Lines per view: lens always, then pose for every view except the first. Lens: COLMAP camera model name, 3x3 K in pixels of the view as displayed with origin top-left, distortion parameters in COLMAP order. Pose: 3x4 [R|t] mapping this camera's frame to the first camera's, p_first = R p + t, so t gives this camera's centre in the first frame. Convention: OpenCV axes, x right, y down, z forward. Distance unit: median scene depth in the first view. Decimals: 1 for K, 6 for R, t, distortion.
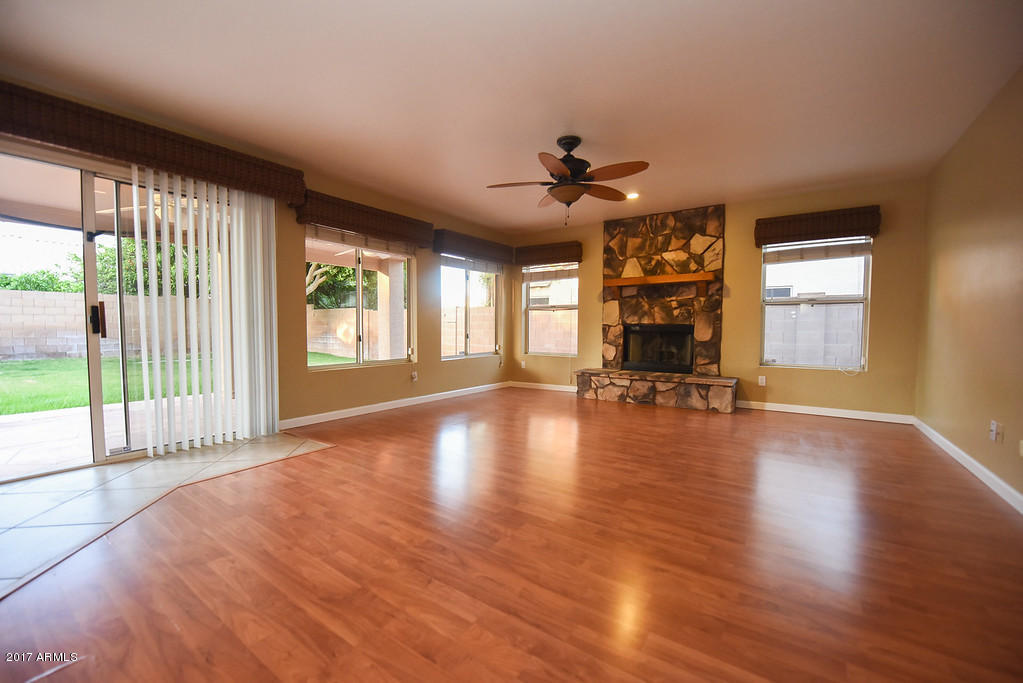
lens RADIAL K [[410.5, 0, 510.3], [0, 410.5, 345.9], [0, 0, 1]] dist [-0.015347, -0.000516]
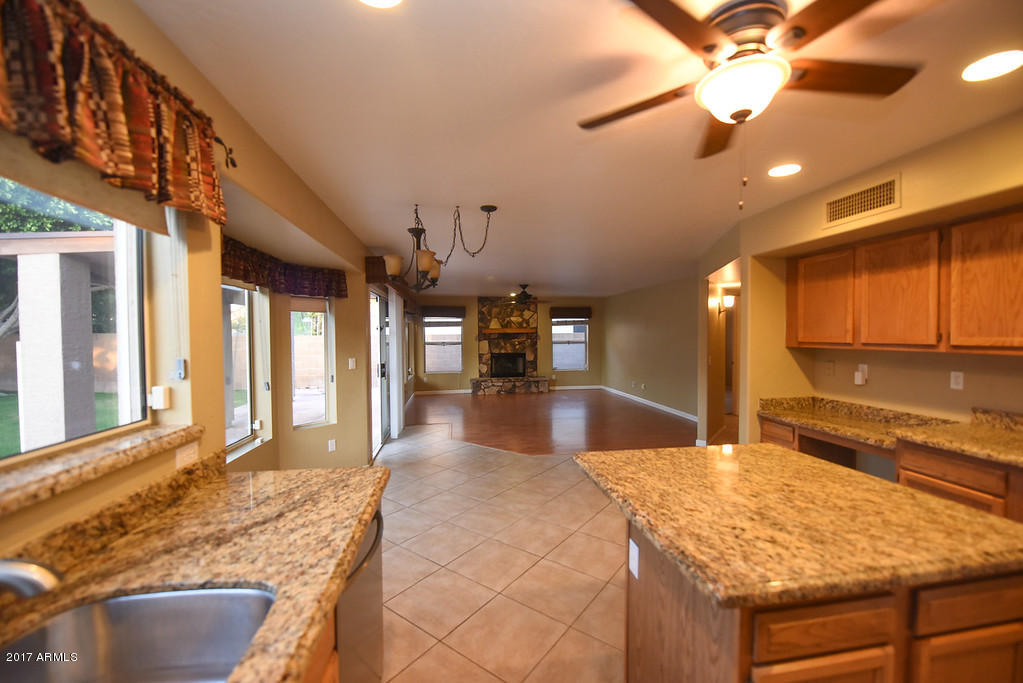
lens RADIAL K [[410.5, 0, 513.2], [0, 410.5, 346.9], [0, 0, 1]] dist [-0.015347, -0.000516]
pose [[0.730052, -0.030938, 0.682691, -0.995824], [0.042345, 0.999103, -0.000006, -0.082882], [-0.682078, 0.028913, 0.730708, -0.469624]]
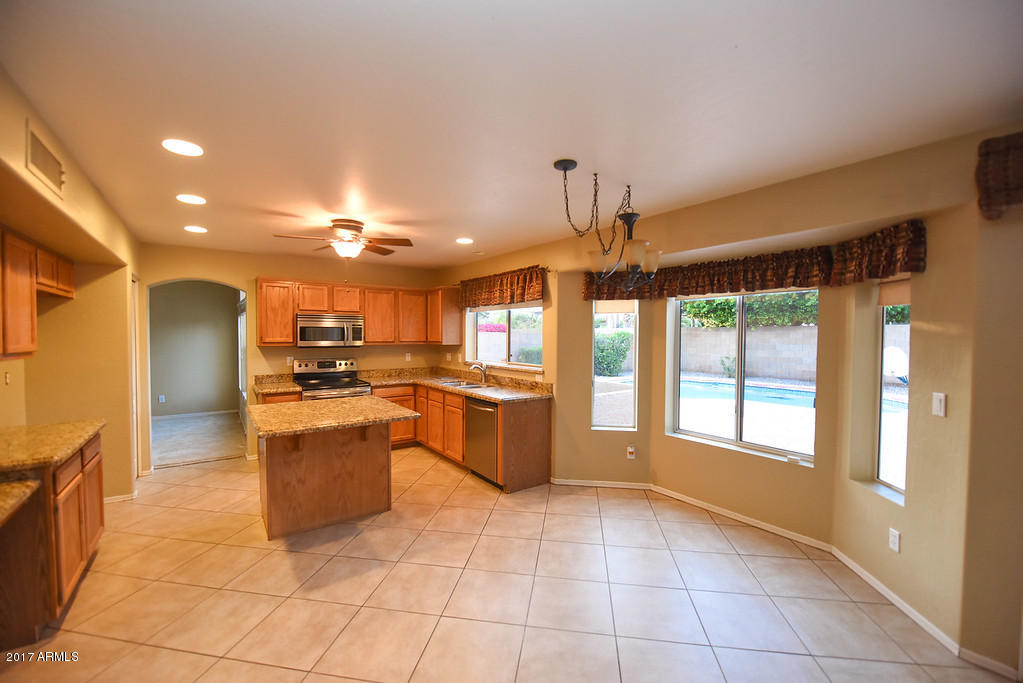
lens RADIAL K [[410.5, 0, 515.0], [0, 410.5, 346.6], [0, 0, 1]] dist [-0.015347, -0.000516]
pose [[-0.322774, 0.017893, -0.946307, -0.189934], [-0.052152, 0.997966, 0.036658, -0.111646], [0.945038, 0.061184, -0.321184, 0.081510]]
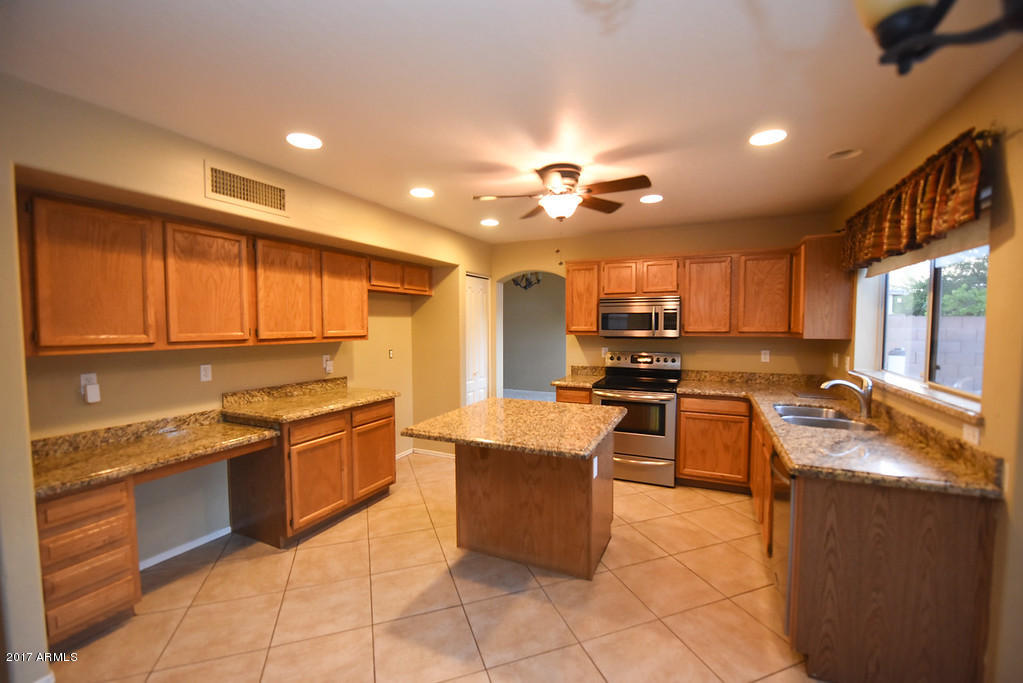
lens RADIAL K [[427.5, 0, 513.7], [0, 427.5, 345.9], [0, 0, 1]] dist [-0.007622, -0.001373]
pose [[-0.984956, 0.003530, -0.172767, -0.581917], [-0.013840, 0.994968, 0.099229, -0.114067], [0.172248, 0.100127, -0.979952, 0.112867]]
